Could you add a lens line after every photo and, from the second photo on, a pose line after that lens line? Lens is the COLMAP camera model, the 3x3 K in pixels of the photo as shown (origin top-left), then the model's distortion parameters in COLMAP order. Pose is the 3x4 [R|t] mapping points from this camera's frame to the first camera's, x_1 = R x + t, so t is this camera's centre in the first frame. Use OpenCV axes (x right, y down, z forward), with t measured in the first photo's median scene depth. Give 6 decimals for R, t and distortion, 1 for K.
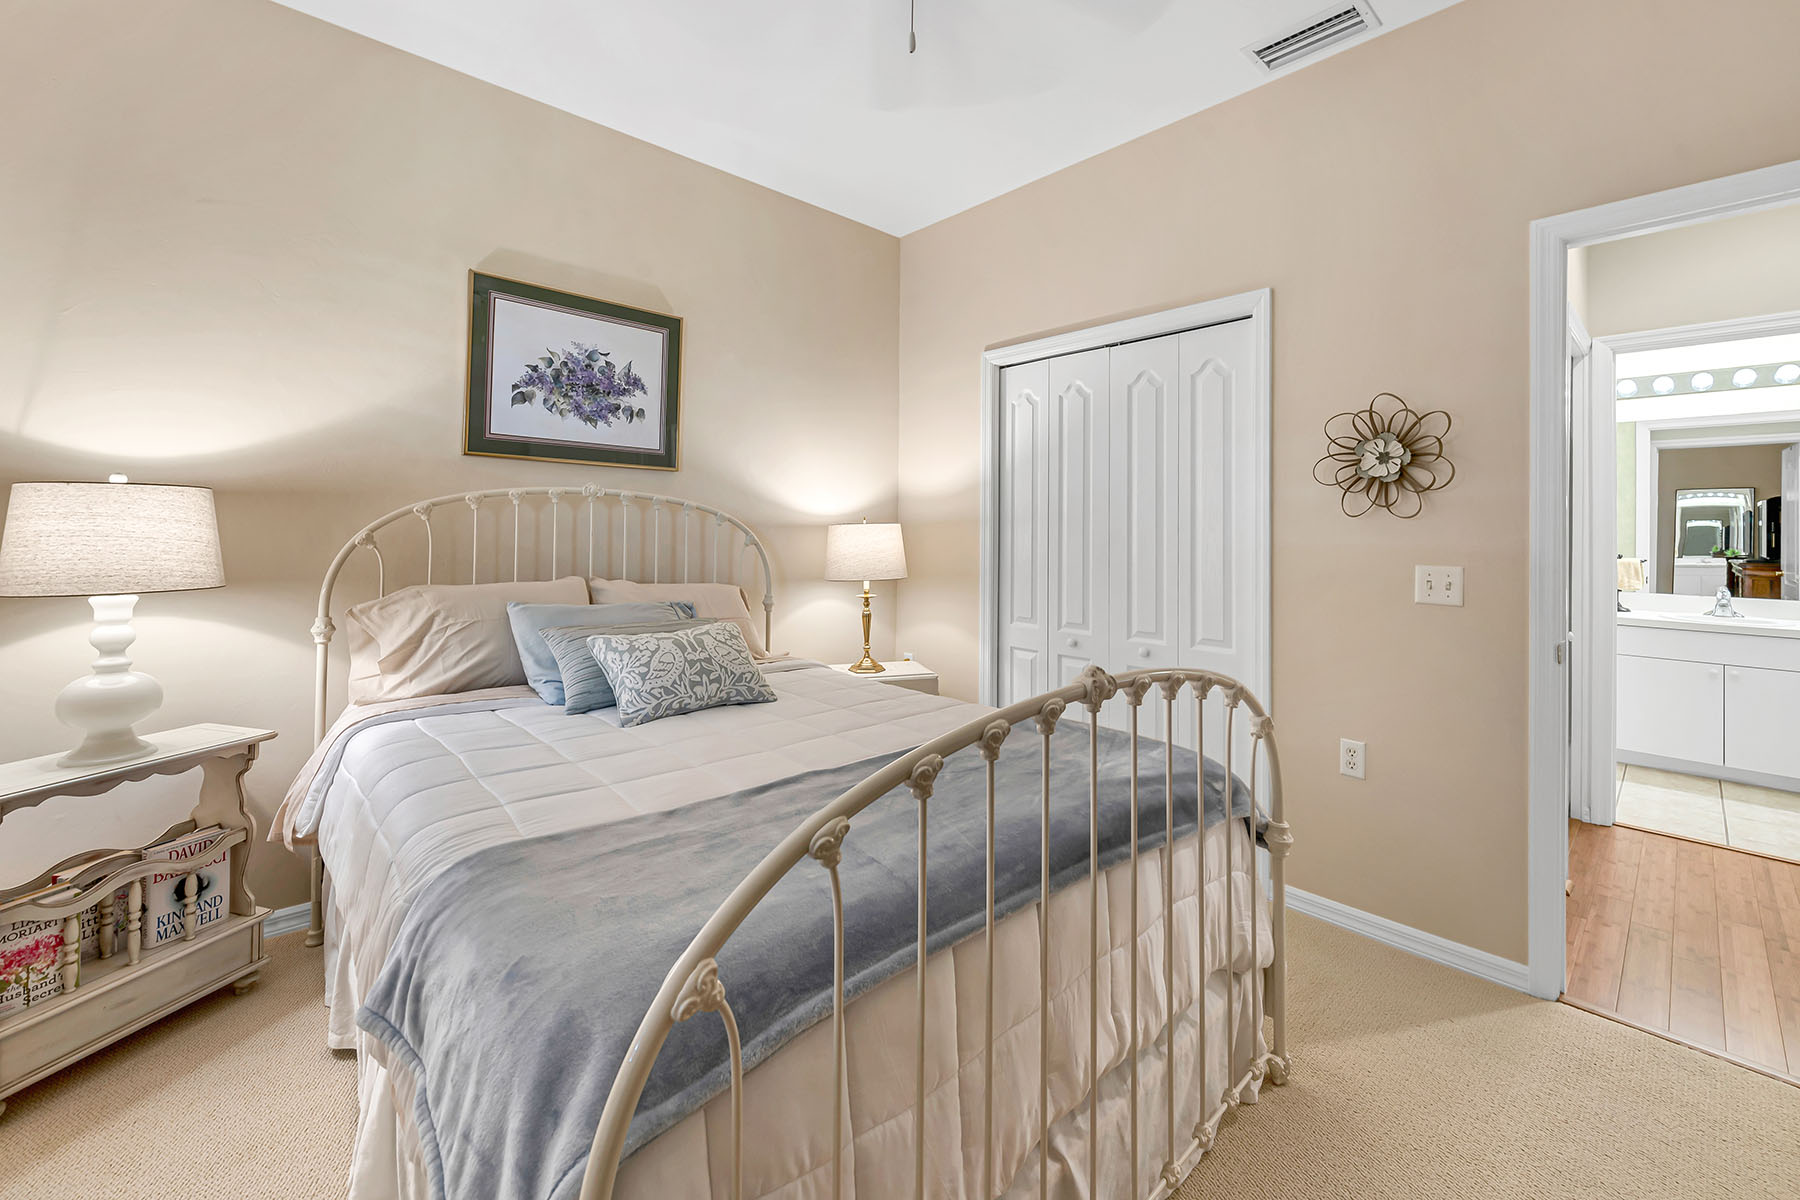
lens RADIAL K [[733.6, 0, 913.7], [0, 733.6, 532.9], [0, 0, 1]] dist [-0.000295, -0.000039]
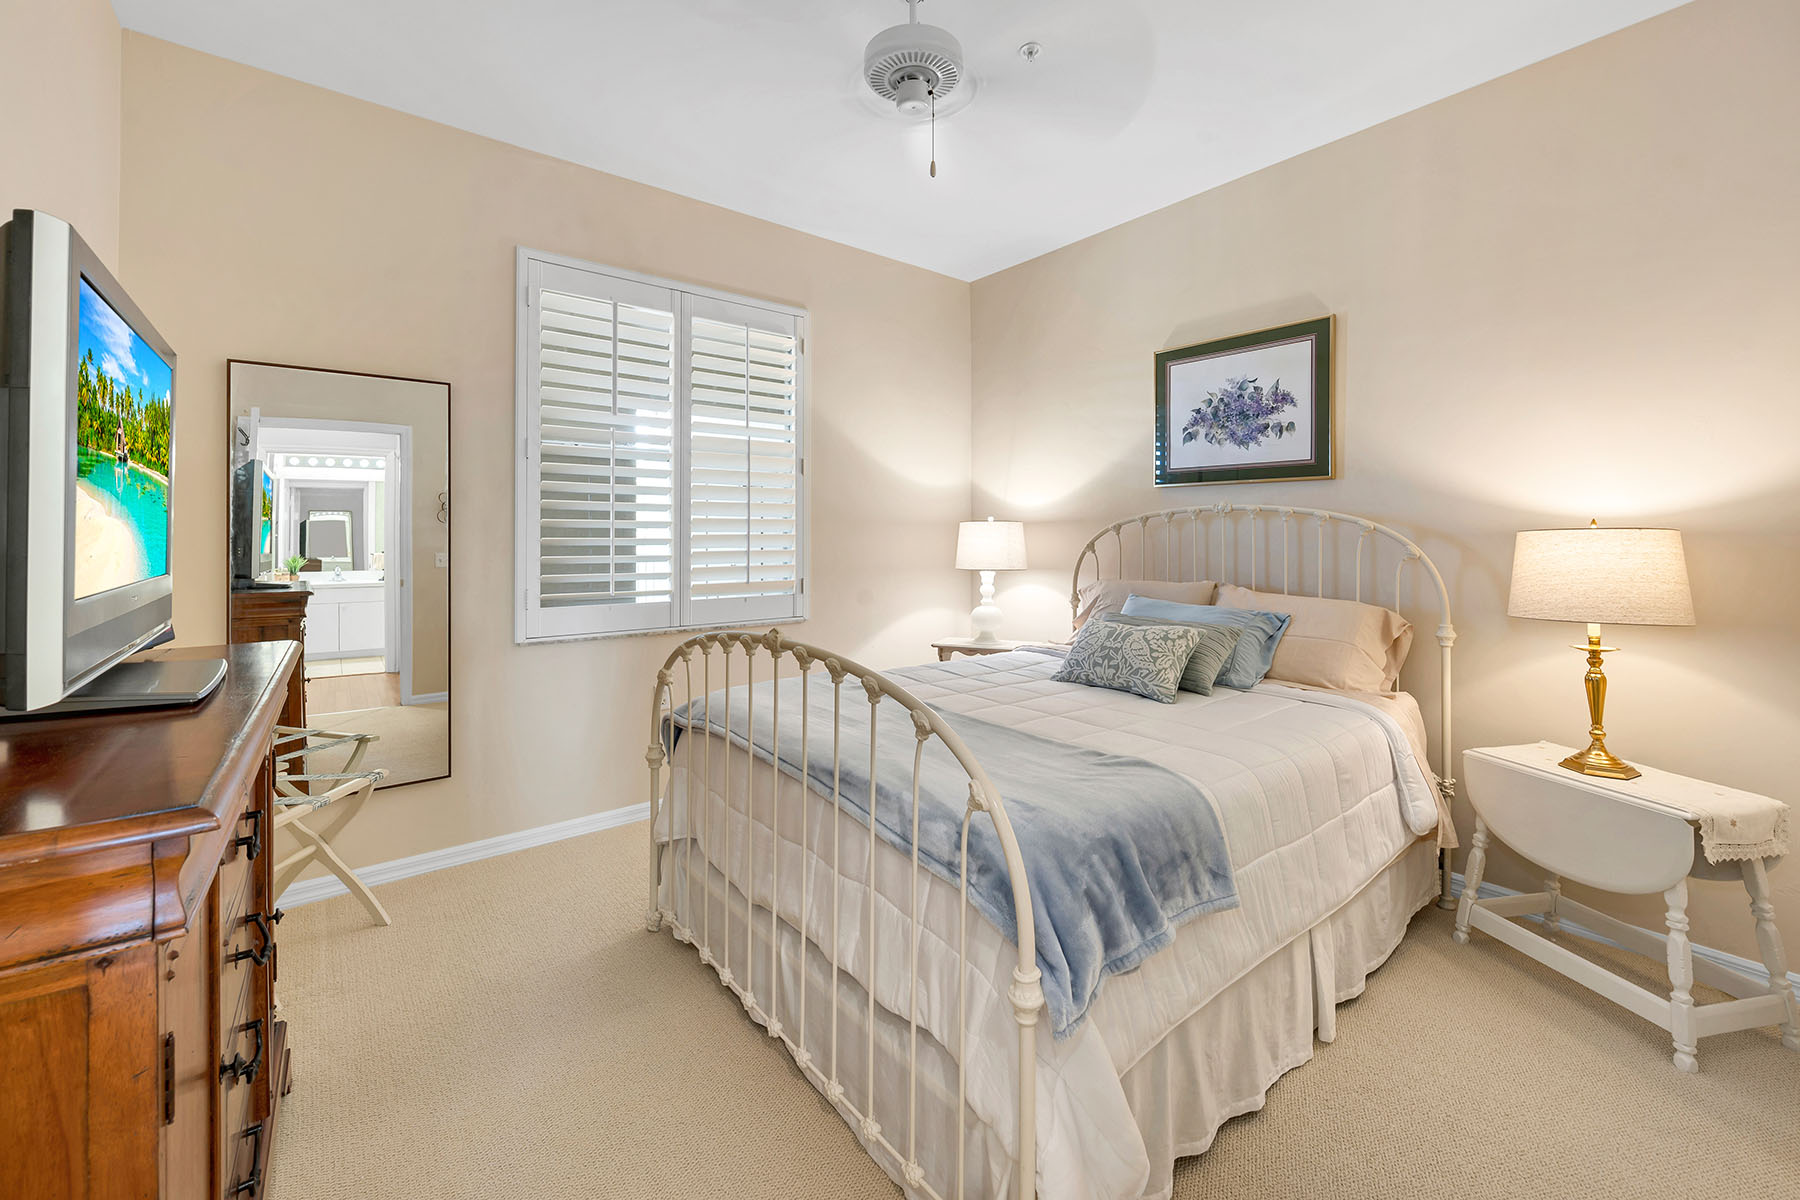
lens RADIAL K [[722.0, 0, 912.8], [0, 722.0, 547.5], [0, 0, 1]] dist [0.000200, 0.000000]
pose [[-0.066136, 0.000534, -0.997810, 0.688425], [-0.008089, 0.999967, 0.001071, 0.007918], [0.997778, 0.008142, -0.066130, 0.568324]]
